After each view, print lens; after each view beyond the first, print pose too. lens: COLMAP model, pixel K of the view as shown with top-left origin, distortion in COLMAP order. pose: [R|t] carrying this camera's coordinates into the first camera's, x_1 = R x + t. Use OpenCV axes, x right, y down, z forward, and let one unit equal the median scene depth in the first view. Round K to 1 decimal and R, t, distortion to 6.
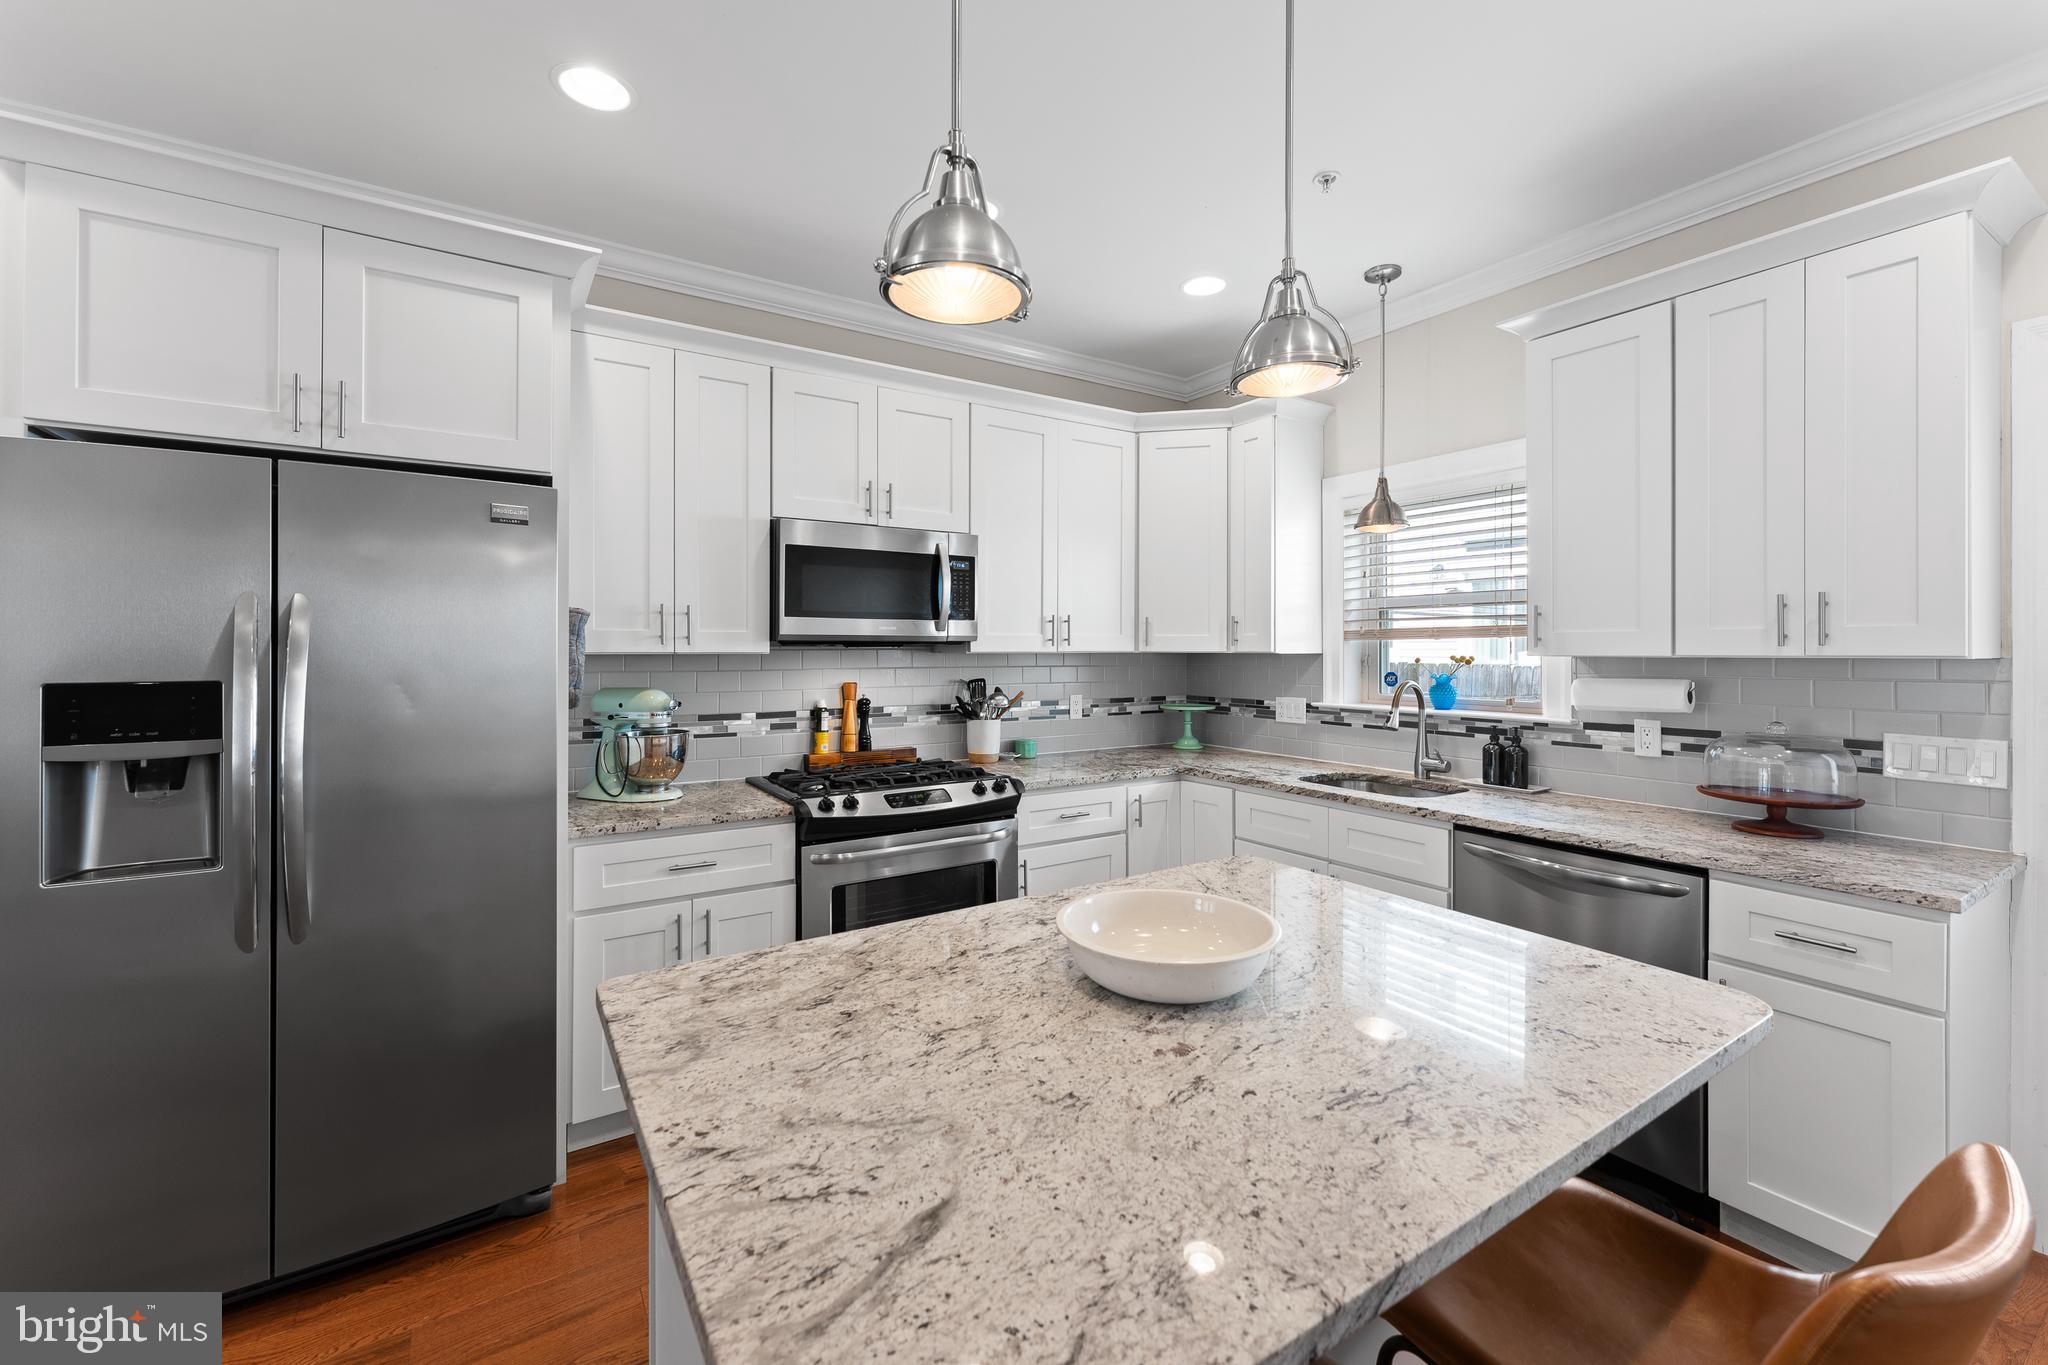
lens RADIAL K [[836.1, 0, 1016.1], [0, 836.1, 649.7], [0, 0, 1]] dist [-0.000250, 0.000207]
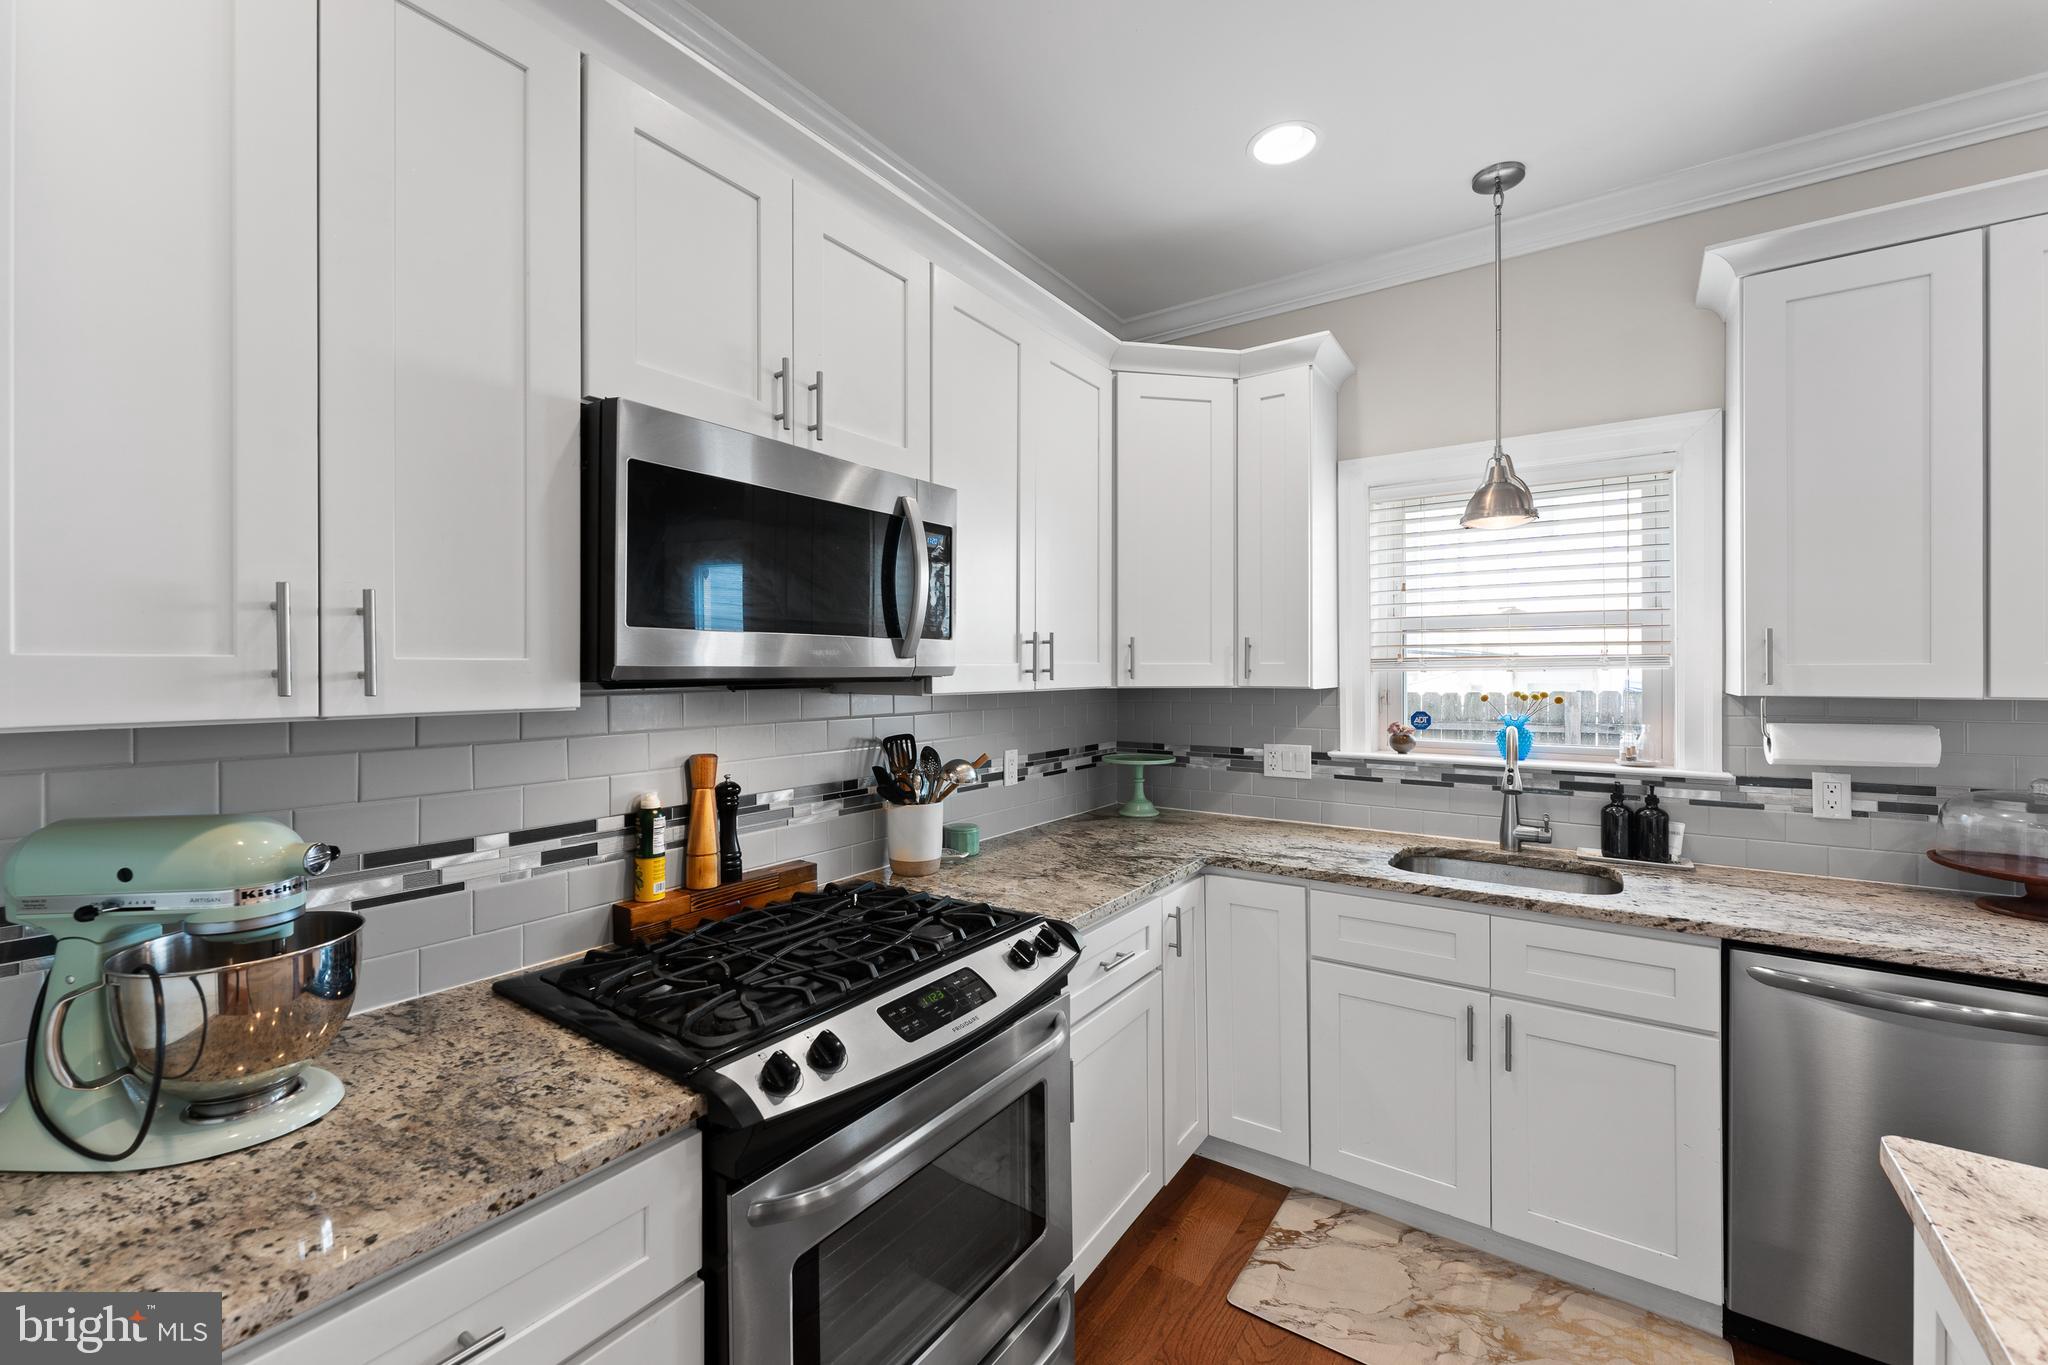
lens RADIAL K [[836.1, 0, 1027.6], [0, 836.1, 671.7], [0, 0, 1]] dist [-0.000250, 0.000207]
pose [[0.922029, -0.002712, 0.387111, -0.232258], [0.001897, 0.999995, 0.002488, -0.014998], [-0.387116, -0.001560, 0.922030, 0.475473]]
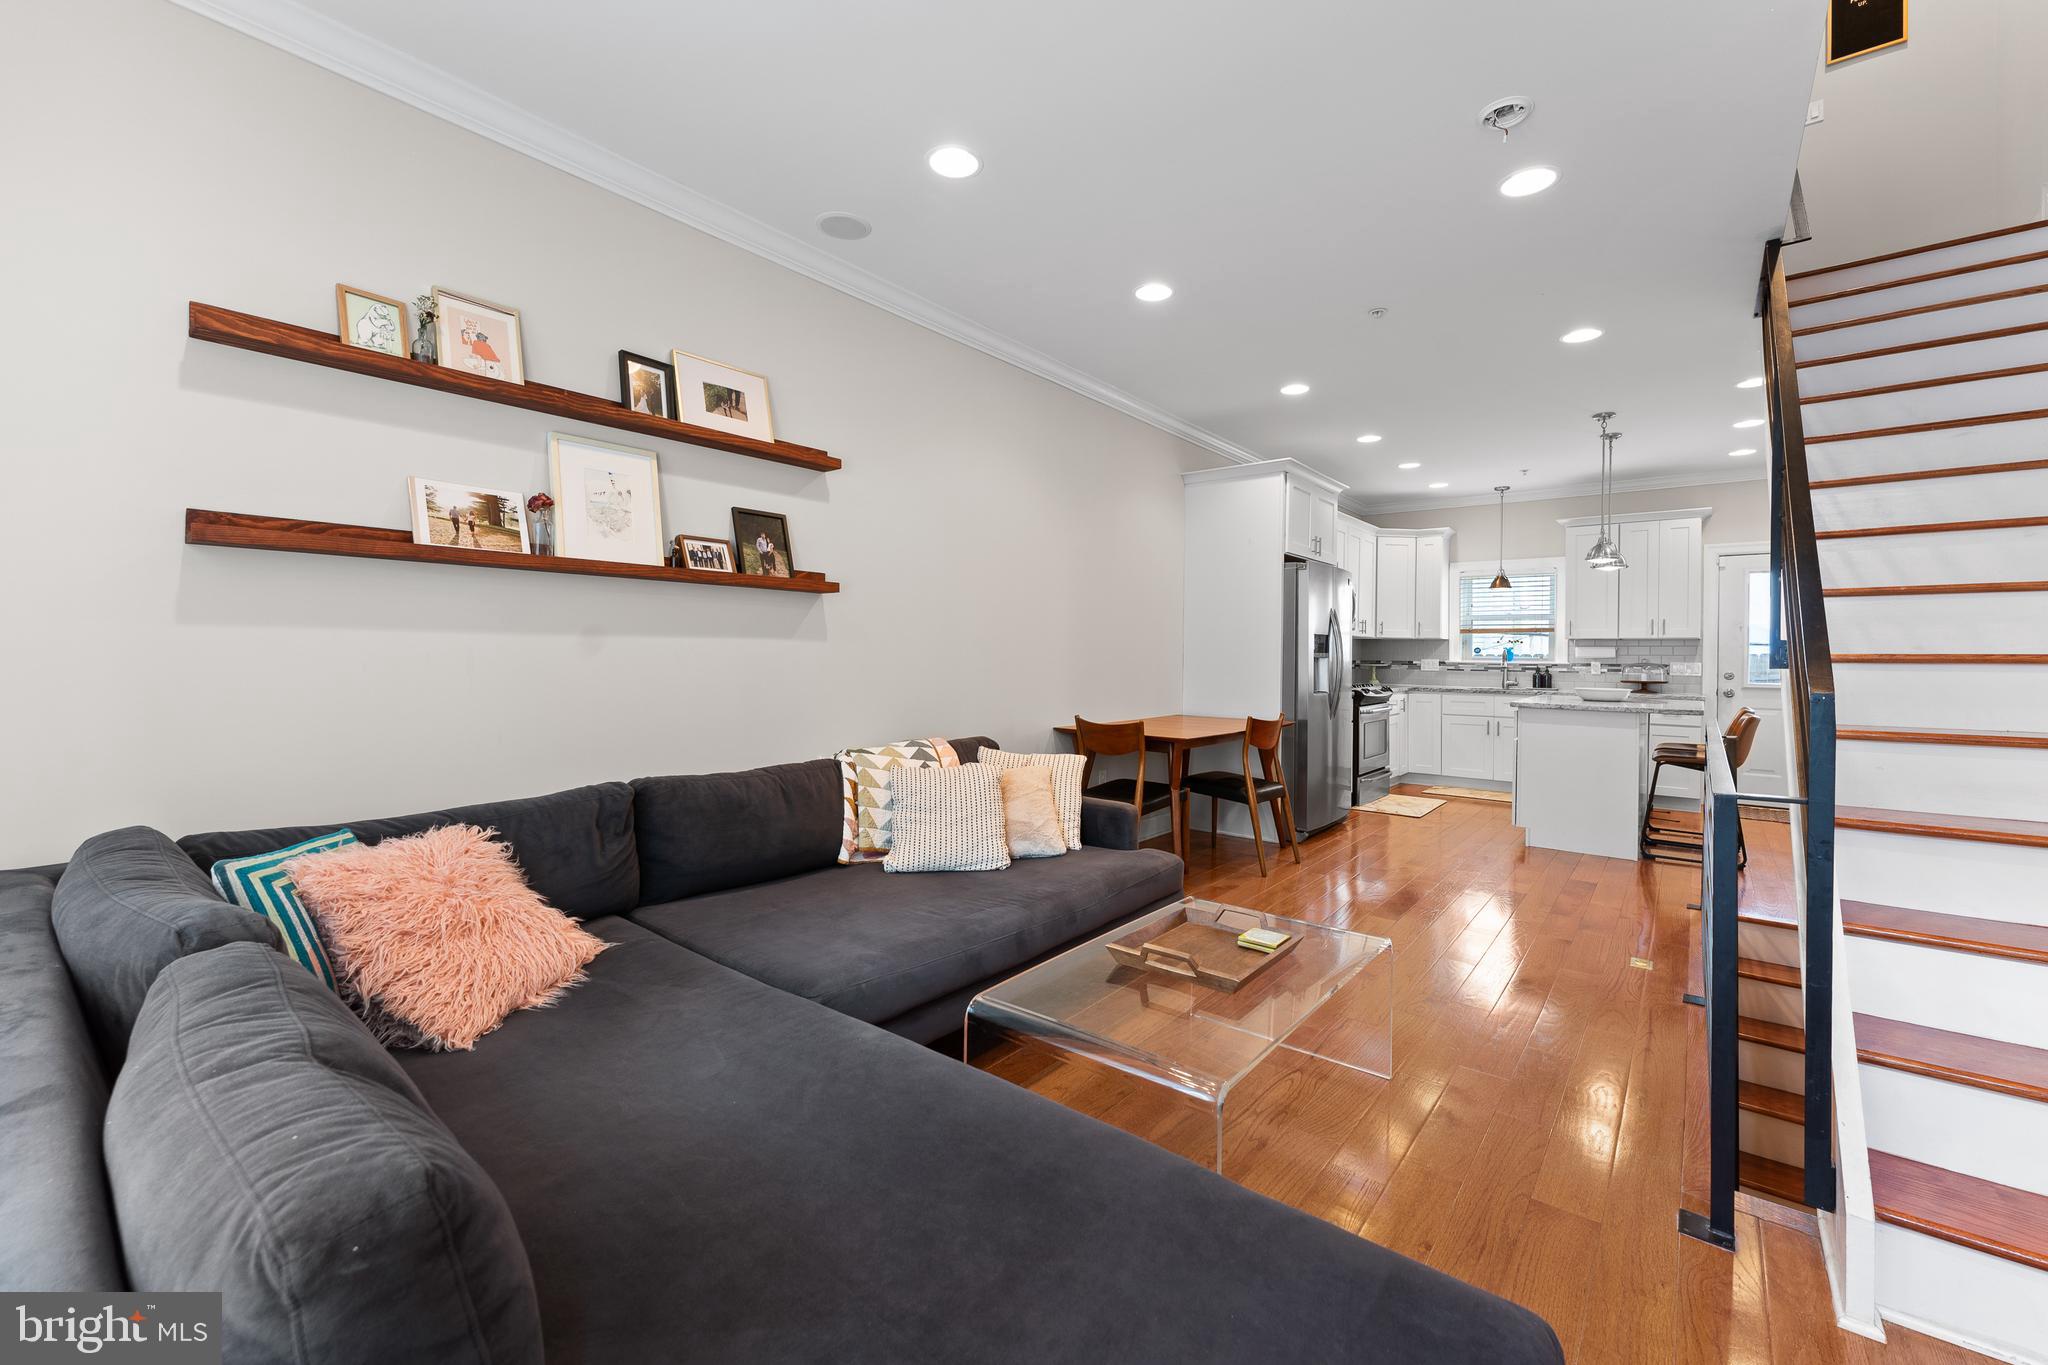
lens RADIAL K [[836.1, 0, 1015.2], [0, 836.1, 652.7], [0, 0, 1]] dist [-0.000250, 0.000207]
pose [[0.952223, 0.005623, 0.305353, -1.728734], [-0.006962, 0.999970, 0.003298, 0.049929], [-0.305325, -0.005267, 0.952234, -0.963214]]
